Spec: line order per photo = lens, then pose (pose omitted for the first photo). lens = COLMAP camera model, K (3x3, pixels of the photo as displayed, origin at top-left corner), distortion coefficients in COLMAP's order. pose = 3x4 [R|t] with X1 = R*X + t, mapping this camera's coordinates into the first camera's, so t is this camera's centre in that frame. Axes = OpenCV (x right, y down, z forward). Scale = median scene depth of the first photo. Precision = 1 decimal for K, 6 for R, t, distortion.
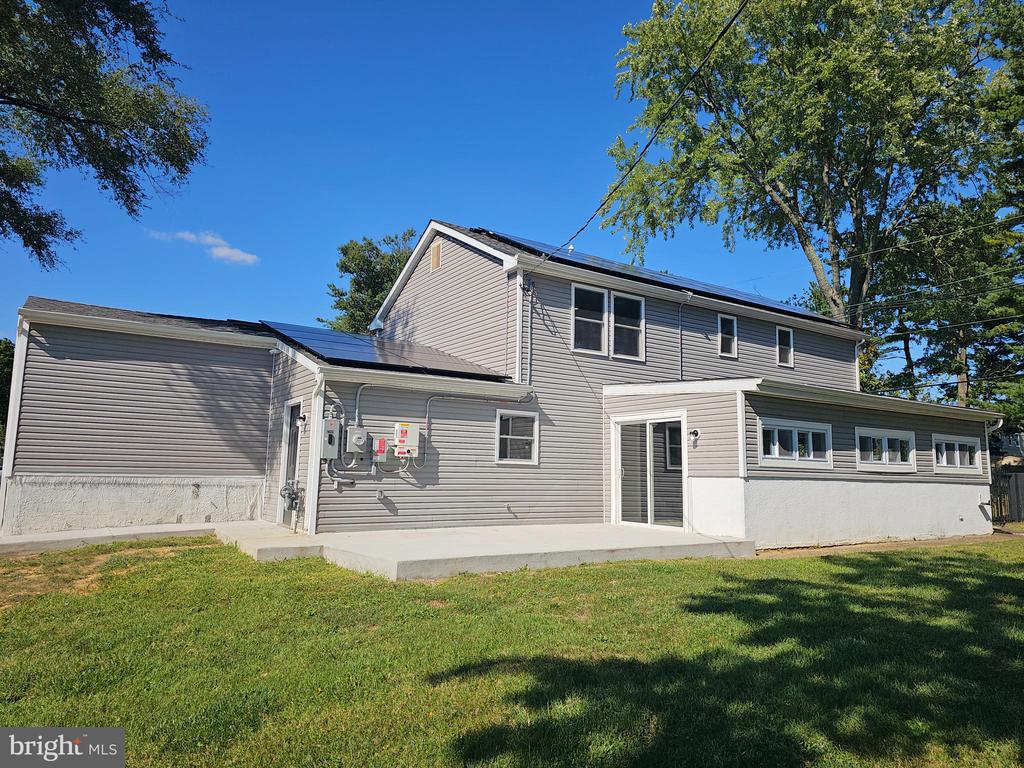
lens RADIAL K [[694.2, 0, 512.3], [0, 694.2, 385.6], [0, 0, 1]] dist [0.060312, -0.058612]
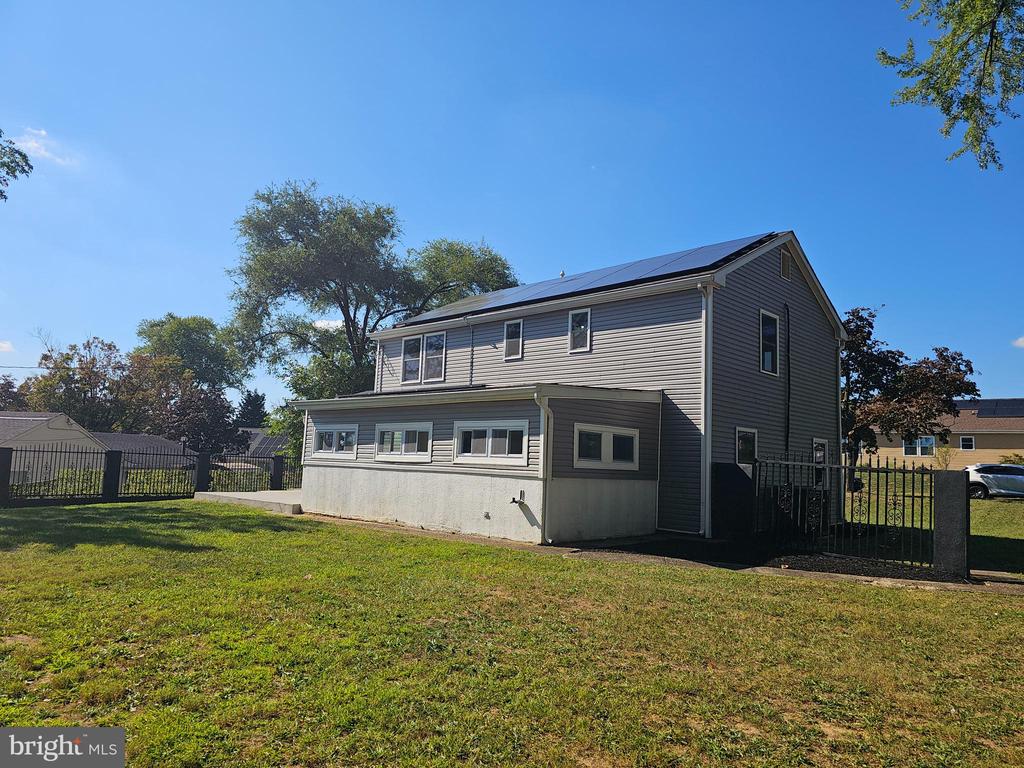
lens RADIAL K [[694.2, 0, 523.0], [0, 694.2, 384.3], [0, 0, 1]] dist [0.060312, -0.058612]
pose [[0.220355, -0.119329, -0.968093, 1.521753], [0.094029, 0.990465, -0.100684, 0.120357], [0.970877, -0.068843, 0.229475, 0.872885]]
